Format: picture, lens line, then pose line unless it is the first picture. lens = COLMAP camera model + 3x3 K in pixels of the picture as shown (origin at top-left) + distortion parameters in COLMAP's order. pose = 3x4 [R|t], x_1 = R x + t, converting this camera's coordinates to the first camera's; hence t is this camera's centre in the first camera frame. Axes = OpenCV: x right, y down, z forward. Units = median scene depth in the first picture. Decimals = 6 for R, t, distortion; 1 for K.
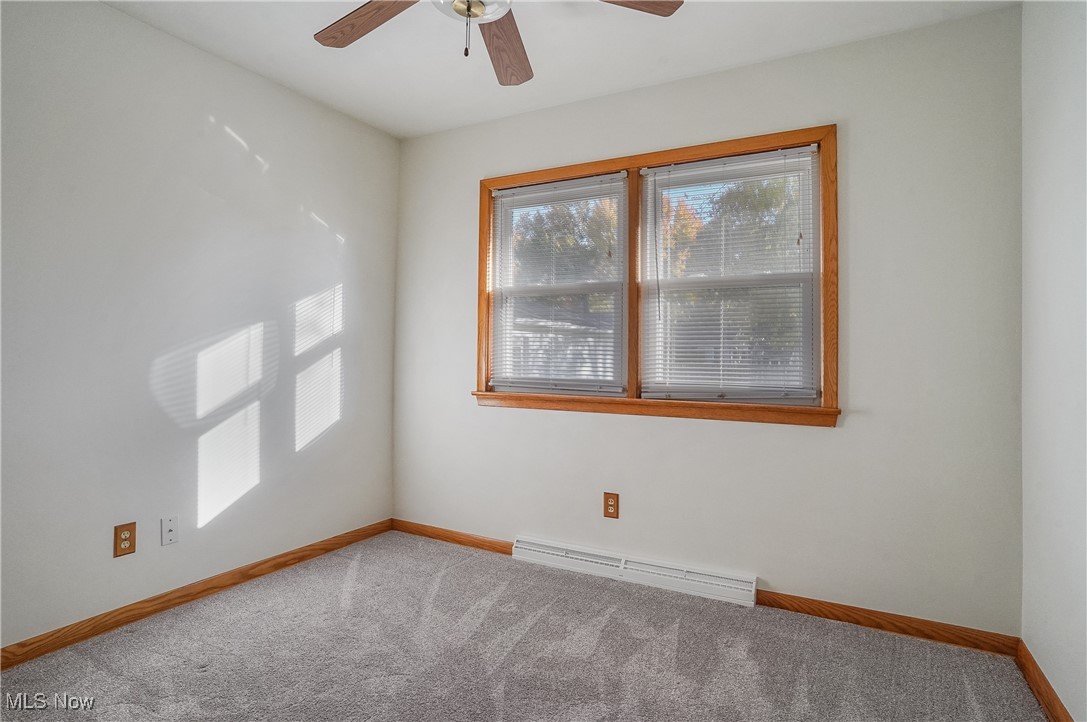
lens RADIAL K [[566.9, 0, 539.7], [0, 566.9, 367.0], [0, 0, 1]] dist [-0.061165, 0.030066]
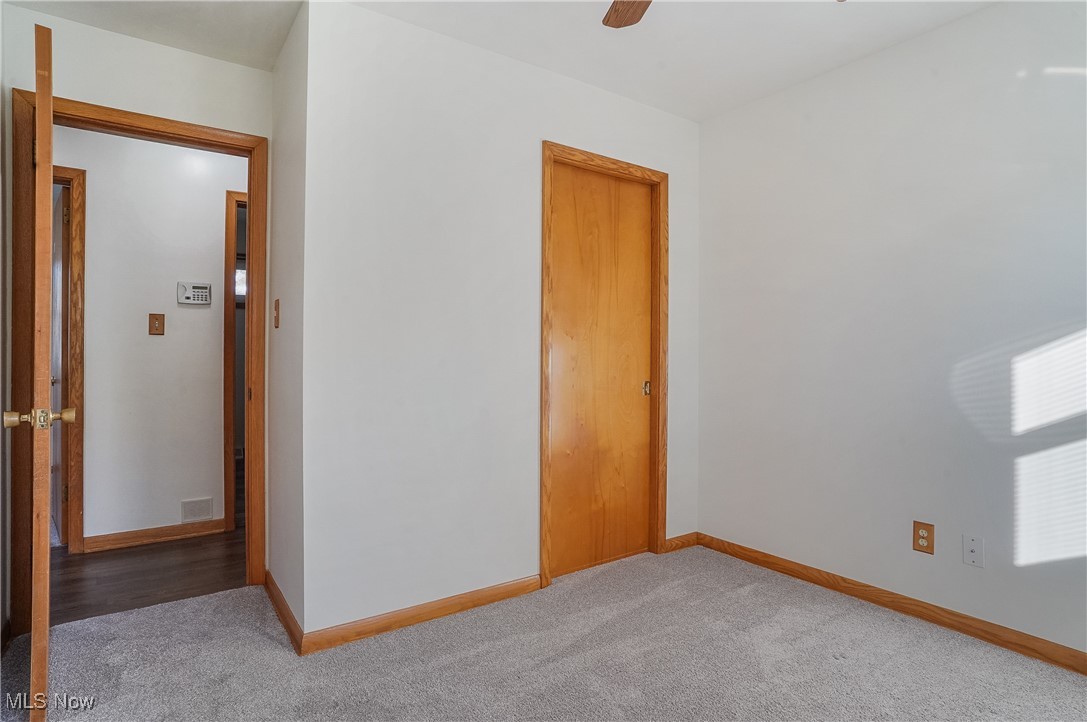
lens RADIAL K [[566.9, 0, 542.8], [0, 566.9, 356.9], [0, 0, 1]] dist [-0.061165, 0.030066]
pose [[-0.443736, -0.015232, -0.896028, 0.468846], [-0.018992, 0.999791, -0.007591, -0.006012], [0.895956, 0.013649, -0.443932, 0.751755]]
